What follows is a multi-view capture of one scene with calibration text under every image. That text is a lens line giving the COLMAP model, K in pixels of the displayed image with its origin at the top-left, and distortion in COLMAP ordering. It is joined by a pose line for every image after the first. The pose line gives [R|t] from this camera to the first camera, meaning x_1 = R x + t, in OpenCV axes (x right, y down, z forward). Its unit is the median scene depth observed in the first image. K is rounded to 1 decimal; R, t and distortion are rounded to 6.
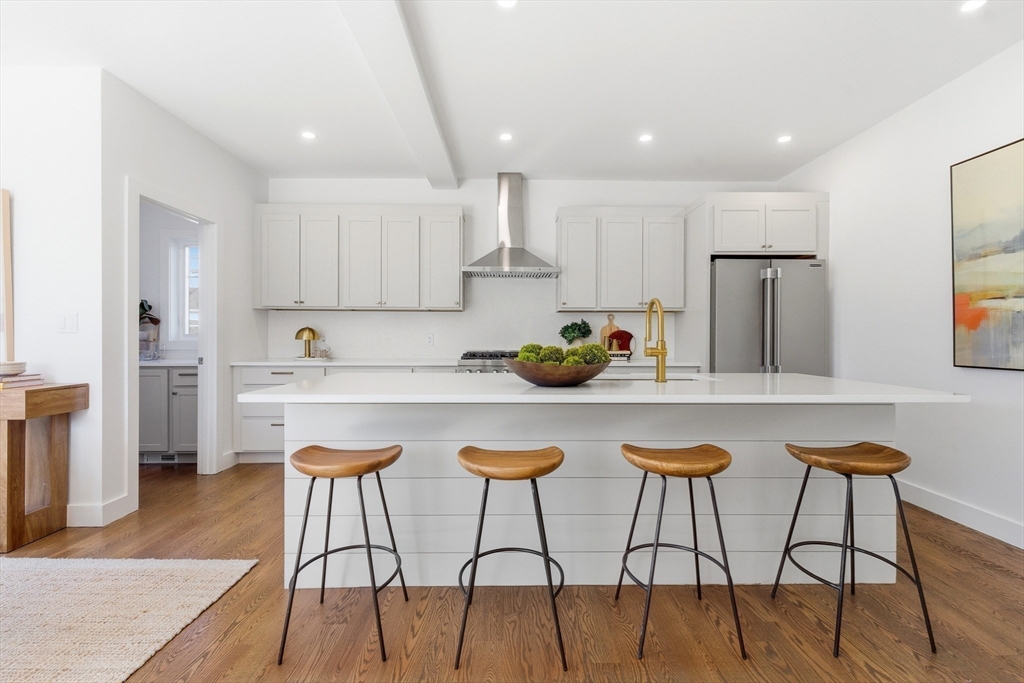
lens RADIAL K [[429.0, 0, 512.0], [0, 429.0, 338.1], [0, 0, 1]] dist [0.000257, 0.000185]
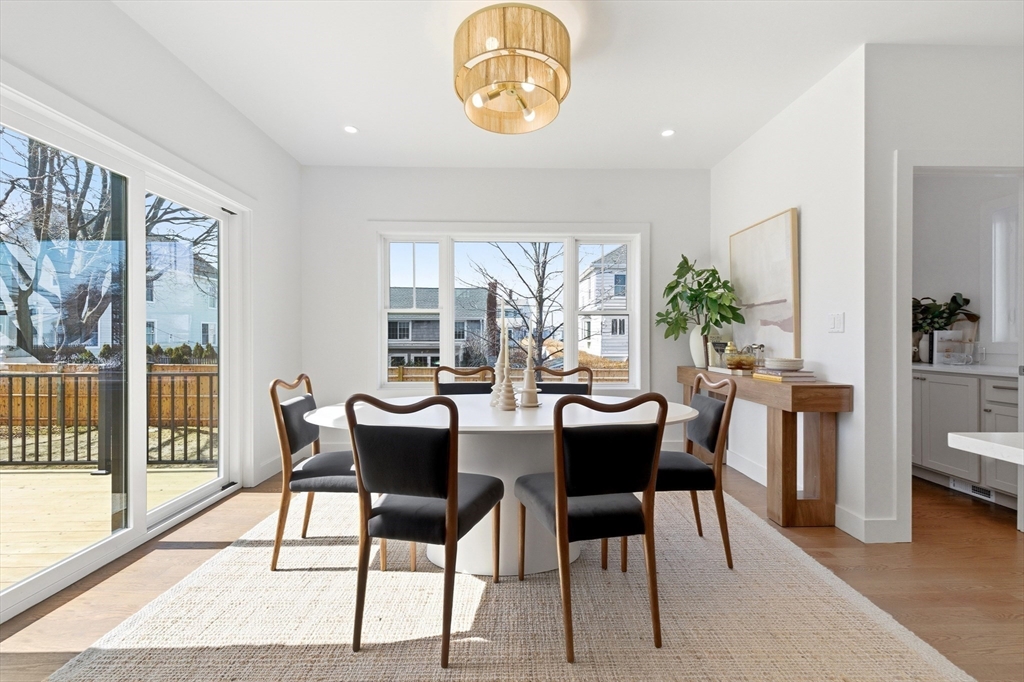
lens RADIAL K [[429.0, 0, 511.5], [0, 429.0, 338.0], [0, 0, 1]] dist [0.000257, 0.000185]
pose [[0.003520, -0.002390, -0.999991, -0.037243], [-0.001088, 0.999997, -0.002394, 0.003704], [0.999993, 0.001097, 0.003517, 0.238761]]
